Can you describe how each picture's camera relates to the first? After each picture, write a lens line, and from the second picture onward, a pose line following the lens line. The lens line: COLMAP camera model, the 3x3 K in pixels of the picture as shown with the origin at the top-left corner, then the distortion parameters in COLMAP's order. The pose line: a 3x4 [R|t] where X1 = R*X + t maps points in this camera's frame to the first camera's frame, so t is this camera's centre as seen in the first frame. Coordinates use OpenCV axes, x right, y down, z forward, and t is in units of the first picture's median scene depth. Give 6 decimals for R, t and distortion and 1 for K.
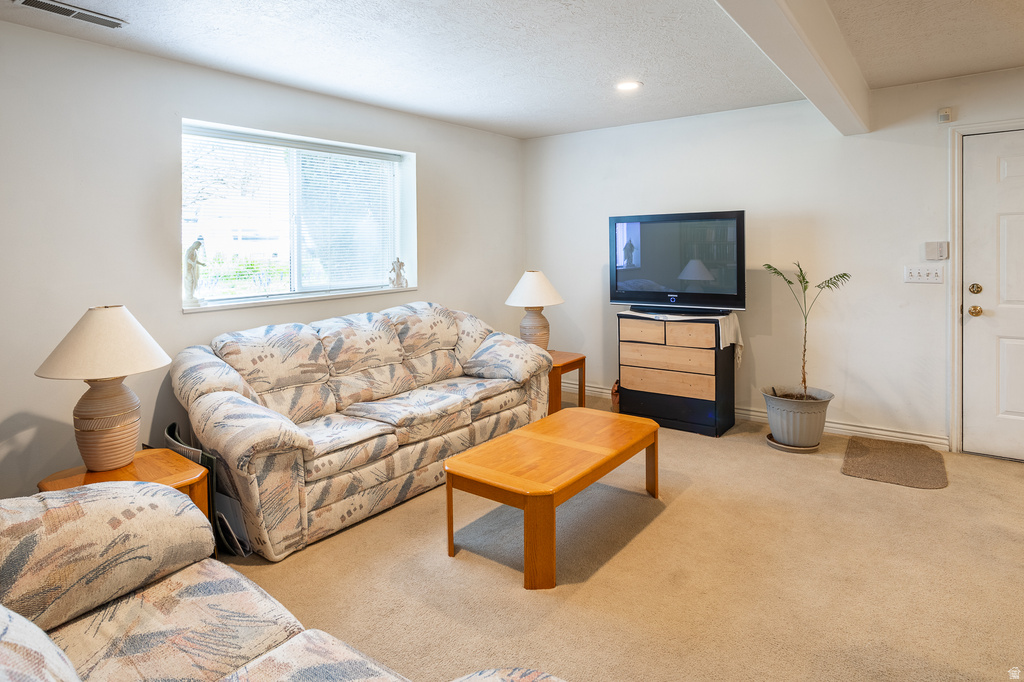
lens RADIAL K [[593.0, 0, 450.5], [0, 593.0, 253.4], [0, 0, 1]] dist [-0.027671, 0.022170]
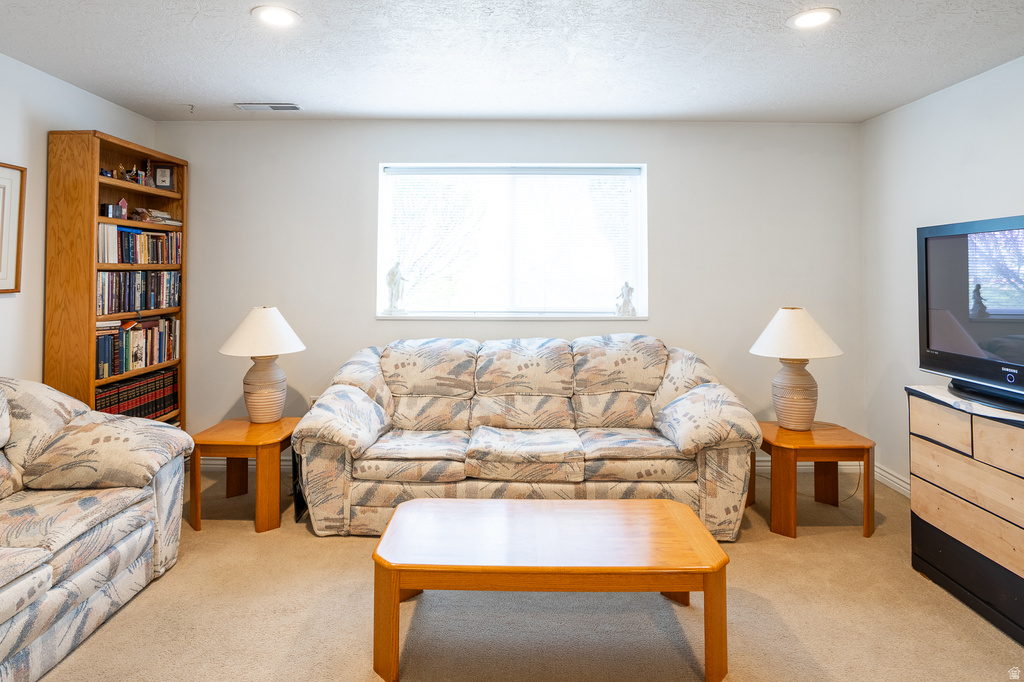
lens RADIAL K [[581.8, 0, 510.2], [0, 581.8, 240.0], [0, 0, 1]] dist [-0.038979, 0.020959]
pose [[0.647340, -0.015120, -0.762051, 0.621715], [-0.024695, 0.998862, -0.040796, -0.021314], [0.761801, 0.045228, 0.646230, 0.389518]]
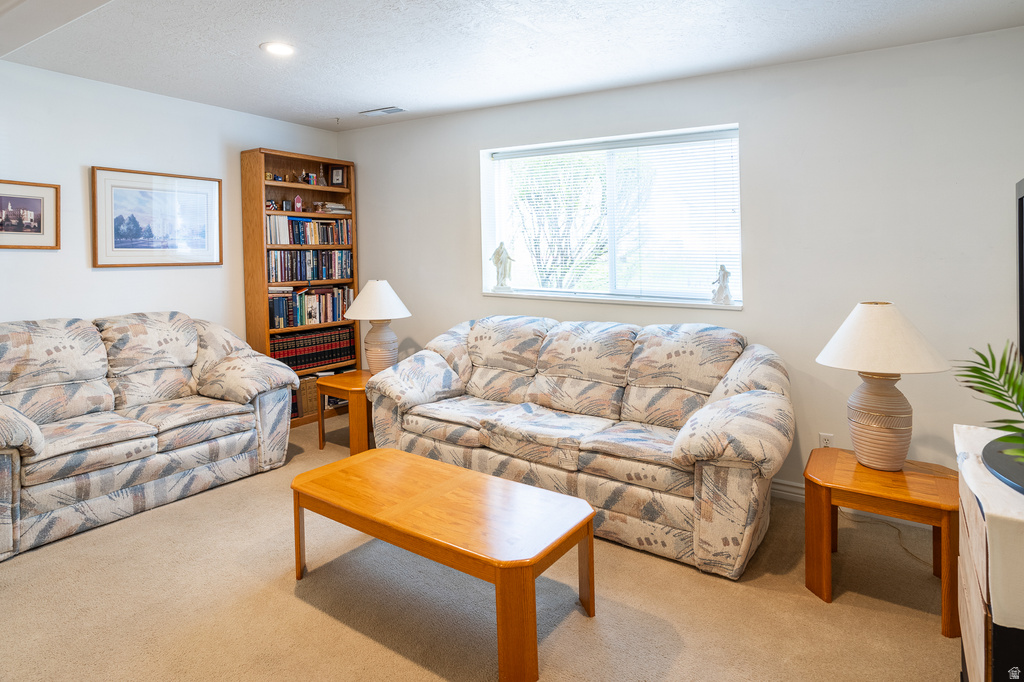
lens RADIAL K [[599.4, 0, 515.5], [0, 599.4, 247.9], [0, 0, 1]] dist [-0.037310, 0.022148]
pose [[0.123765, 0.020792, -0.992094, 0.853031], [-0.018828, 0.999650, 0.018602, -0.031637], [0.992133, 0.016376, 0.124113, 0.844108]]
